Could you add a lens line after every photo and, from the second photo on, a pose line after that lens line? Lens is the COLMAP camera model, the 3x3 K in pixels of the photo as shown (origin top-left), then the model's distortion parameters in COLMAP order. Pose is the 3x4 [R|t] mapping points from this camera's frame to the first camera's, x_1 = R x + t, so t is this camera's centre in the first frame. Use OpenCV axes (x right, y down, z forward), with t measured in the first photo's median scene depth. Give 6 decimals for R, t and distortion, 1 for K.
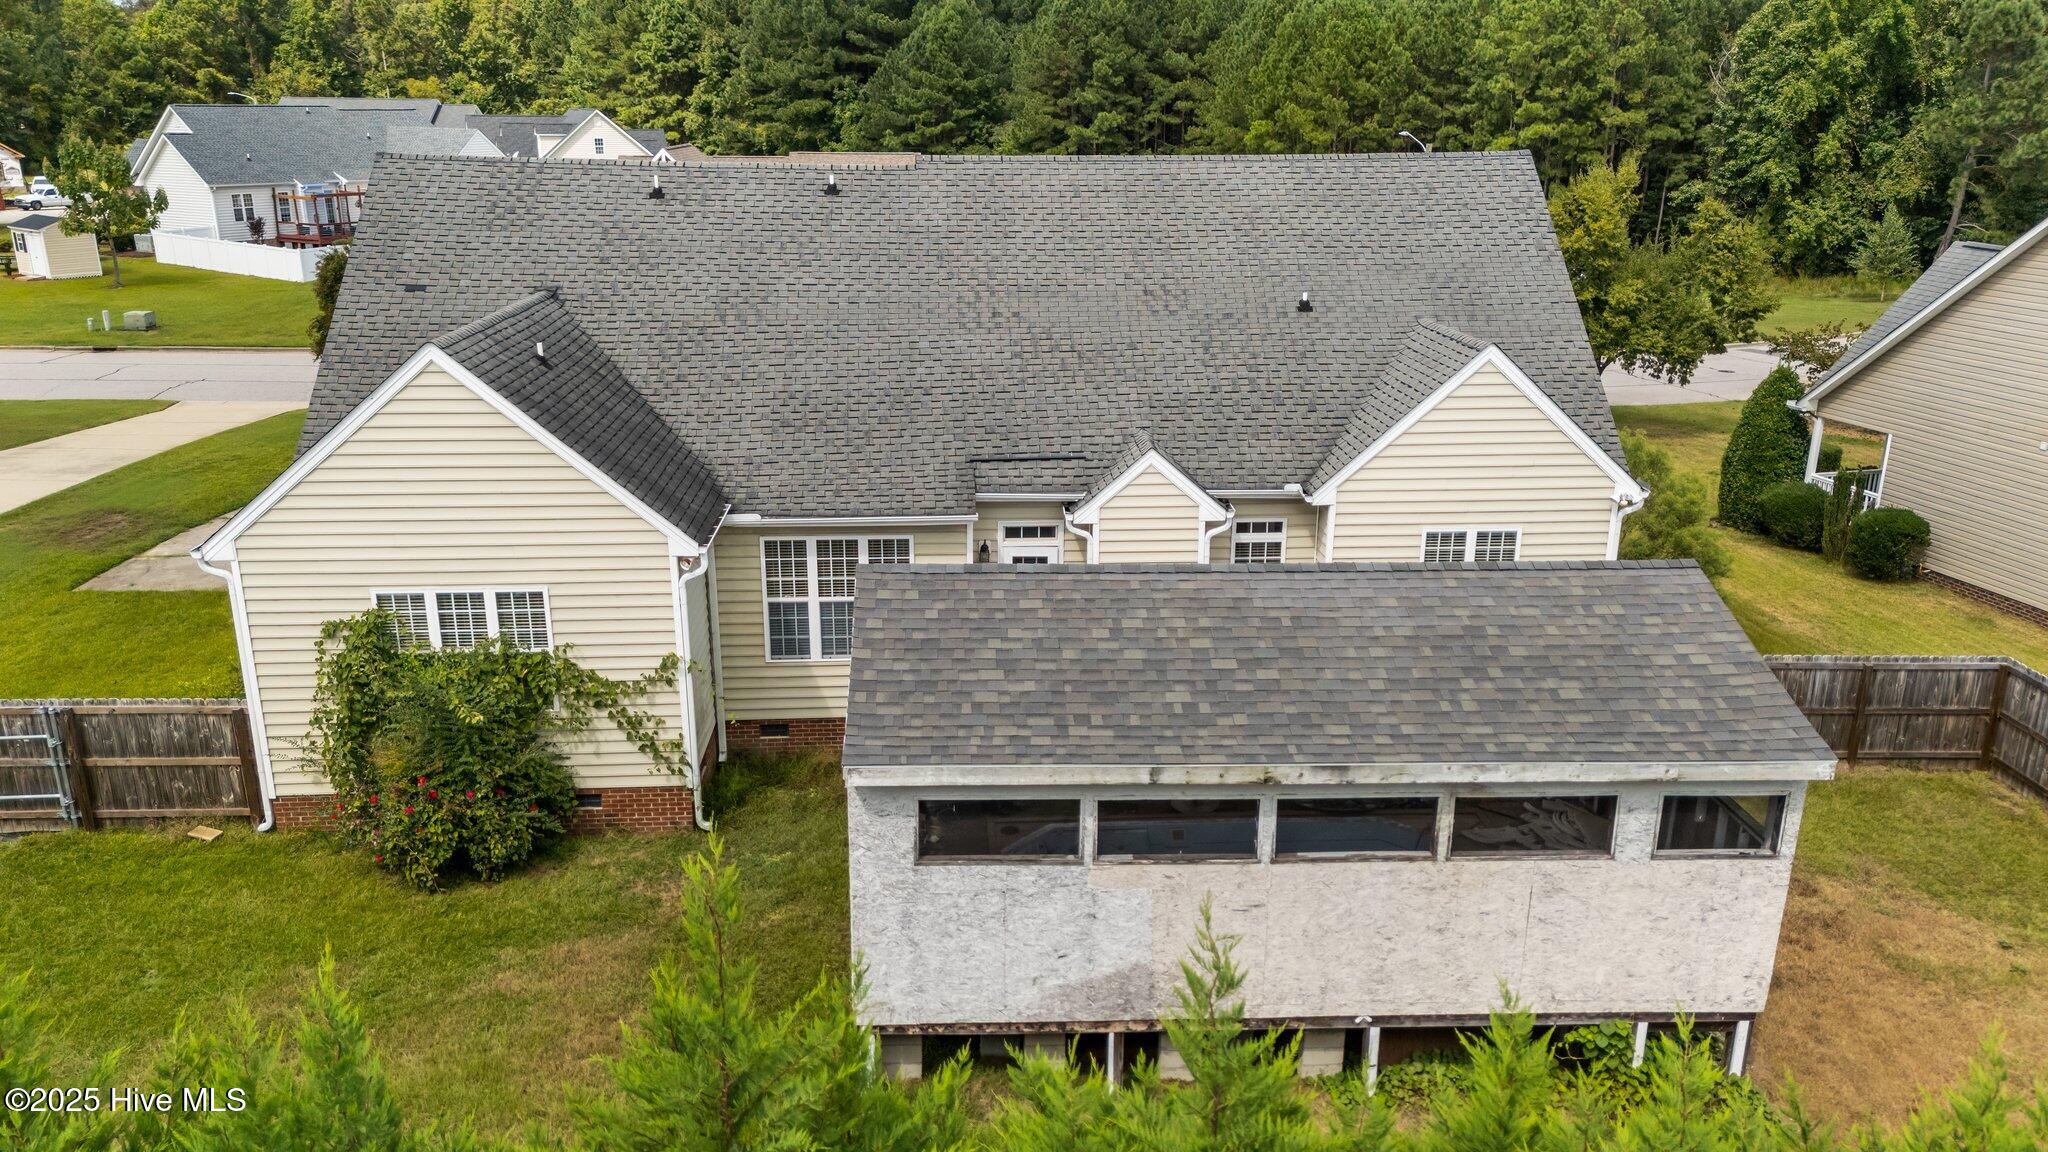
lens RADIAL K [[1450.6, 0, 1024.0], [0, 1450.6, 576.0], [0, 0, 1]] dist [0.077408, -0.077541]
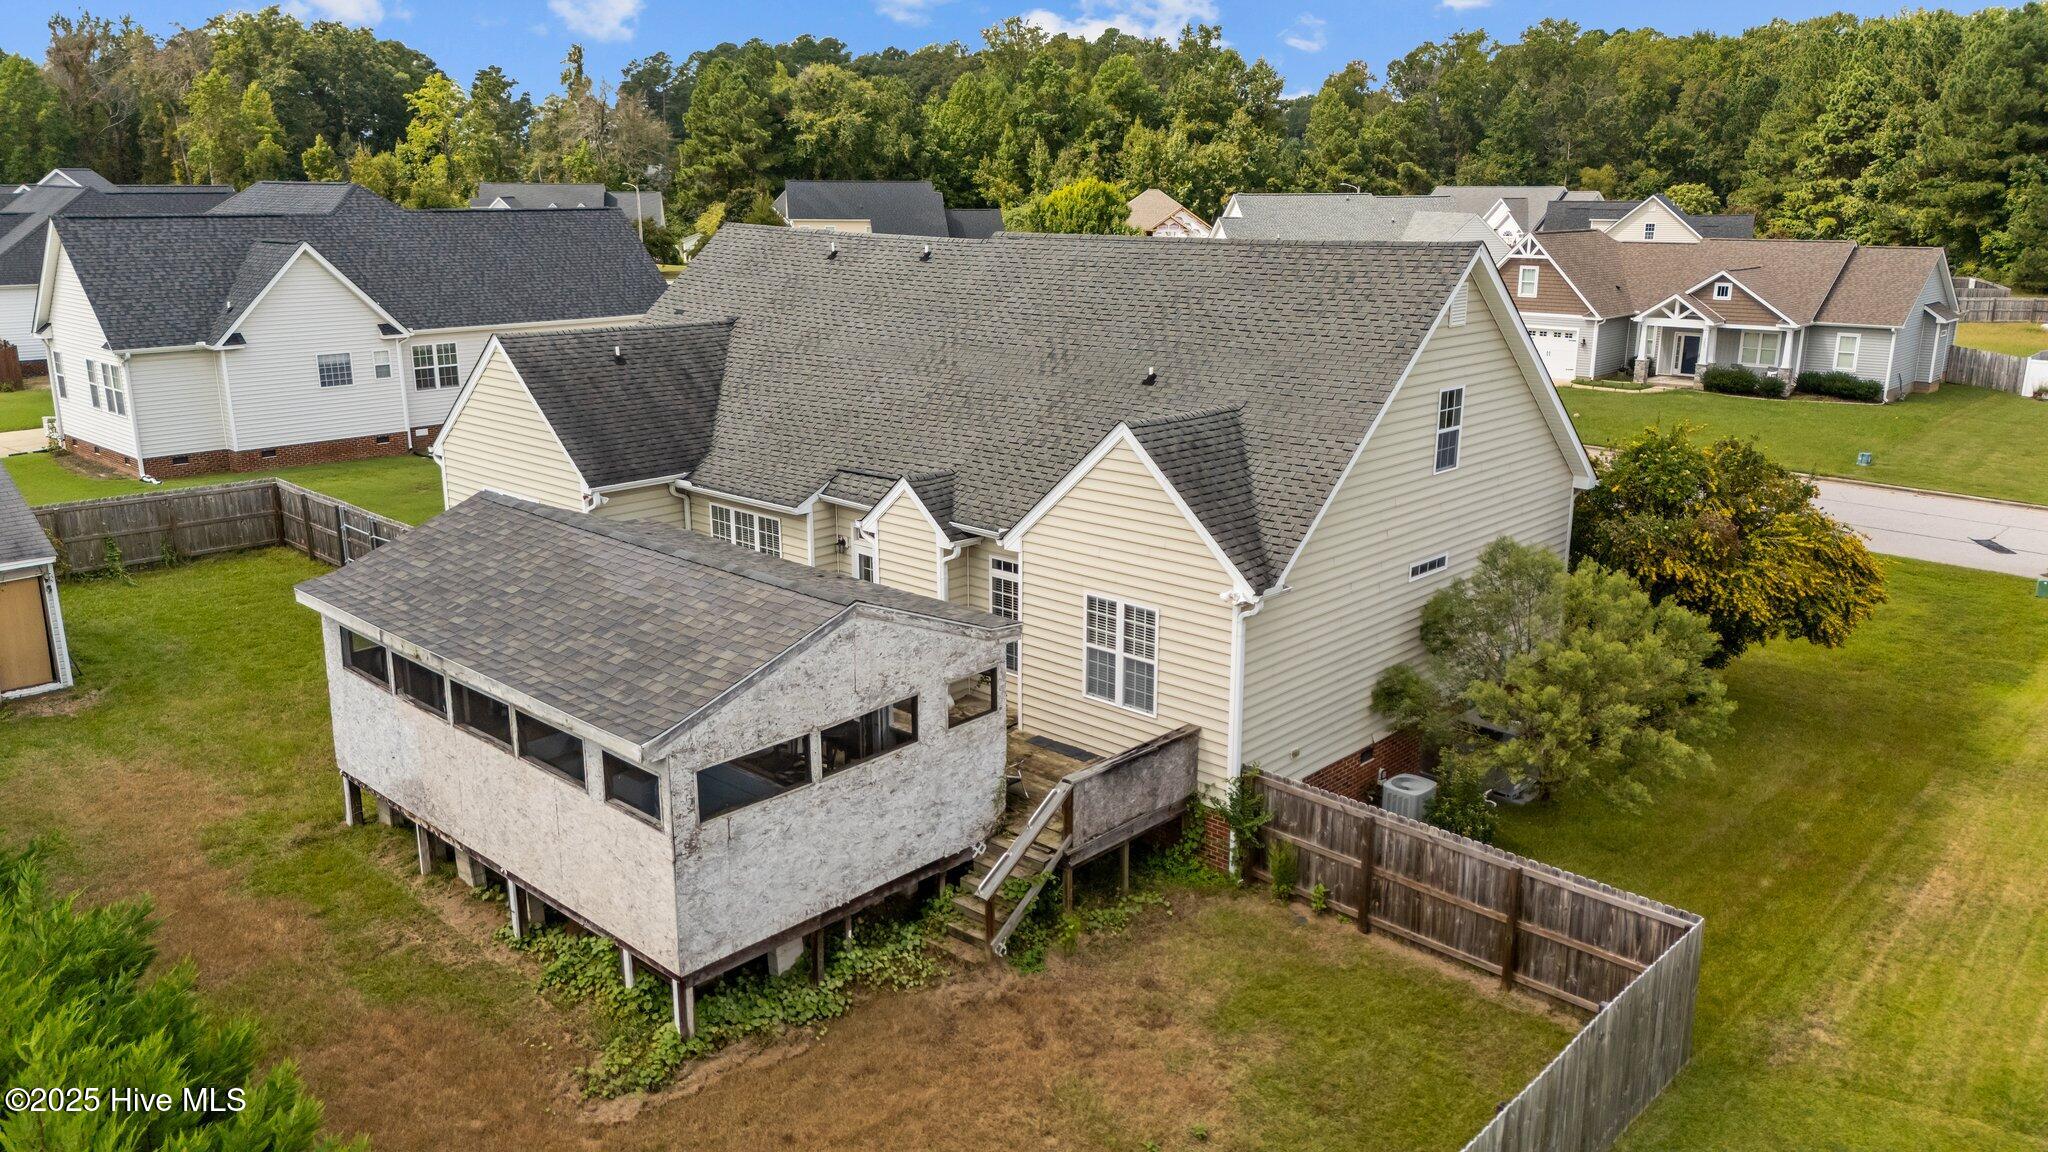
lens RADIAL K [[1509.7, 0, 1024.0], [0, 1509.7, 576.0], [0, 0, 1]] dist [0.002148, -0.031301]
pose [[0.692508, 0.172929, -0.700377, 0.106623], [-0.215113, 0.976178, 0.028331, -0.006908], [0.688592, 0.131041, 0.713211, 0.023971]]
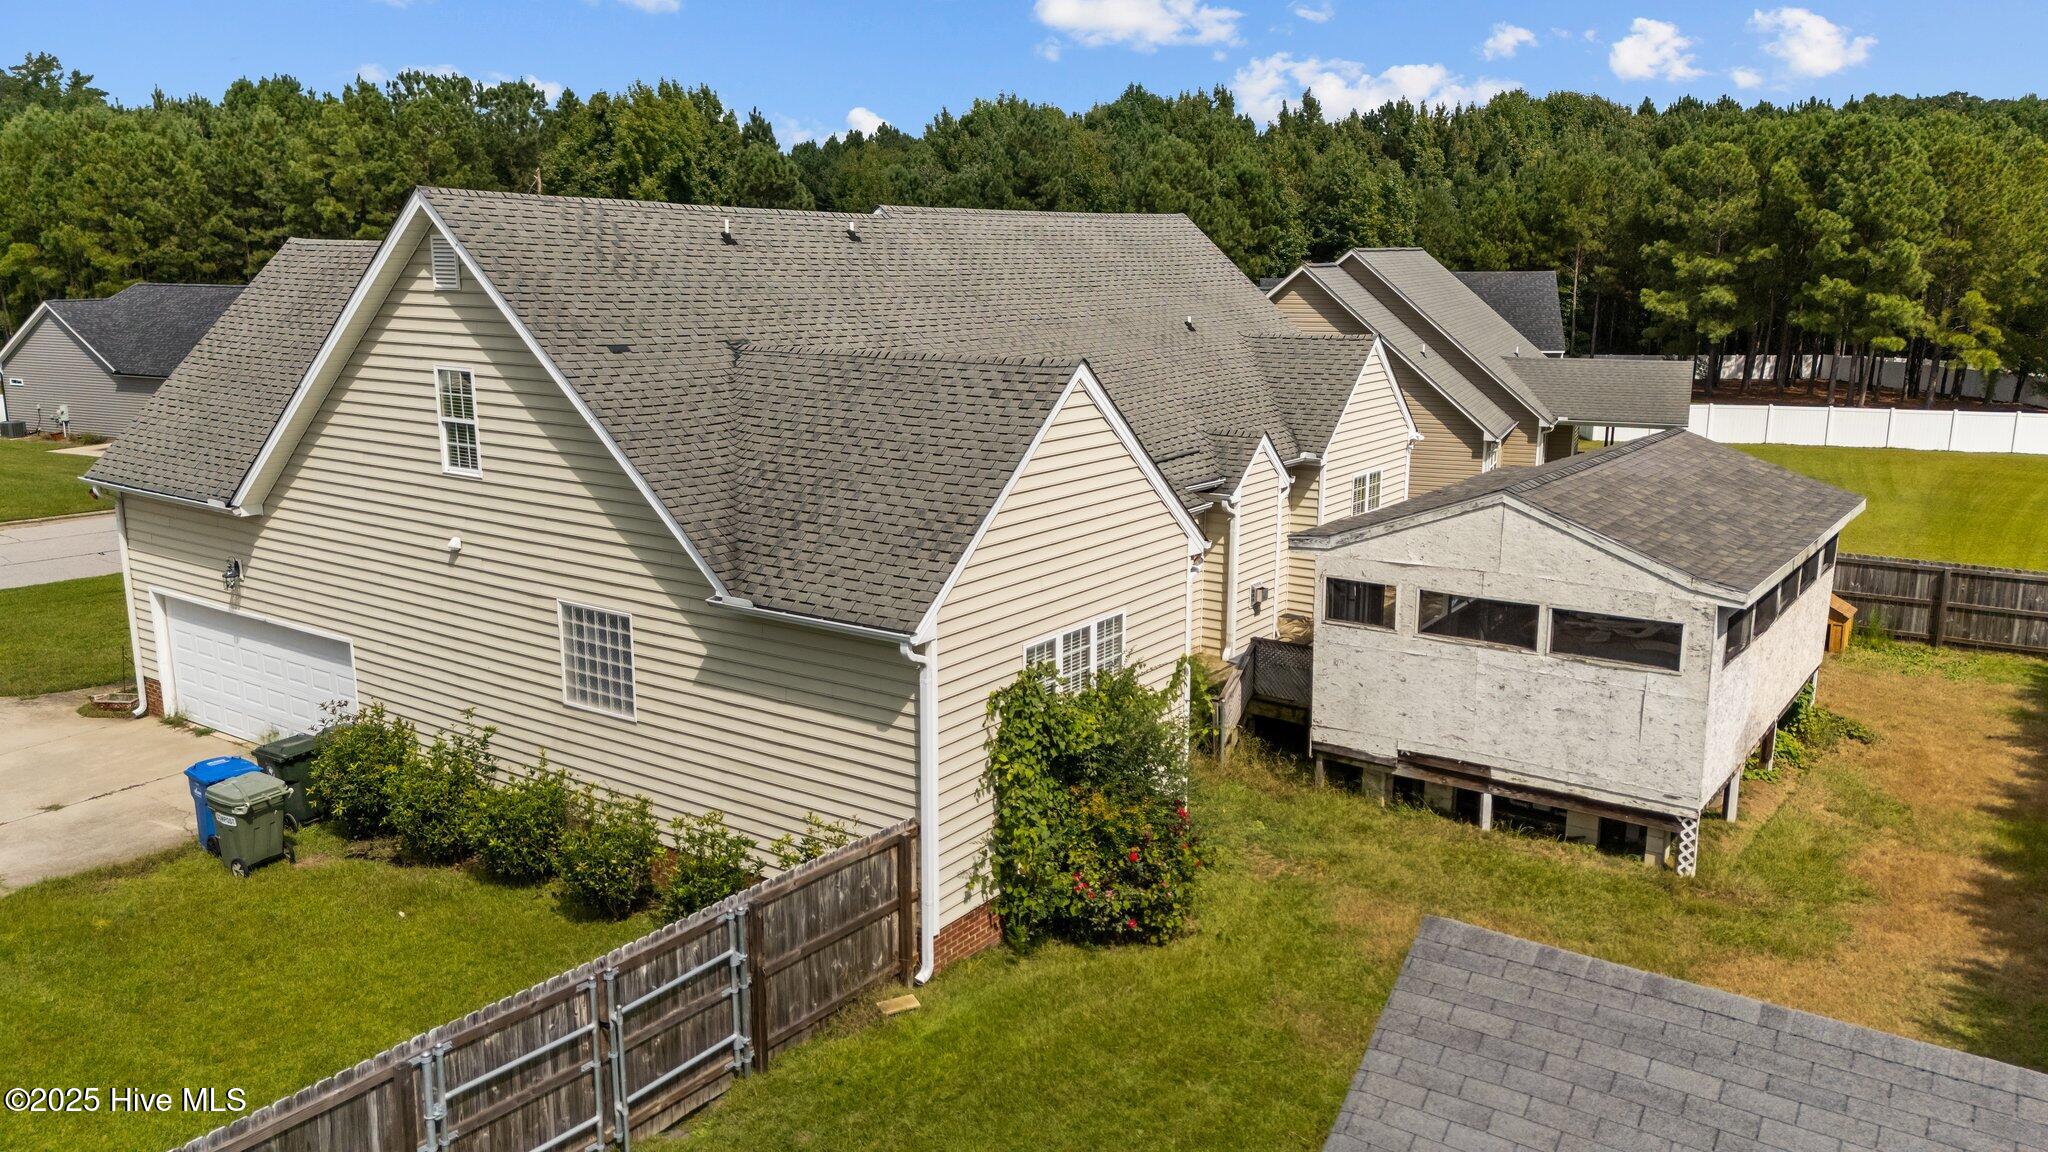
lens RADIAL K [[1510.0, 0, 1024.0], [0, 1510.0, 576.0], [0, 0, 1]] dist [0.003609, 0.001535]
pose [[0.600479, -0.164876, 0.782458, -0.296618], [0.241827, 0.970137, 0.018839, -0.012357], [-0.762197, 0.177907, 0.622418, 0.109293]]
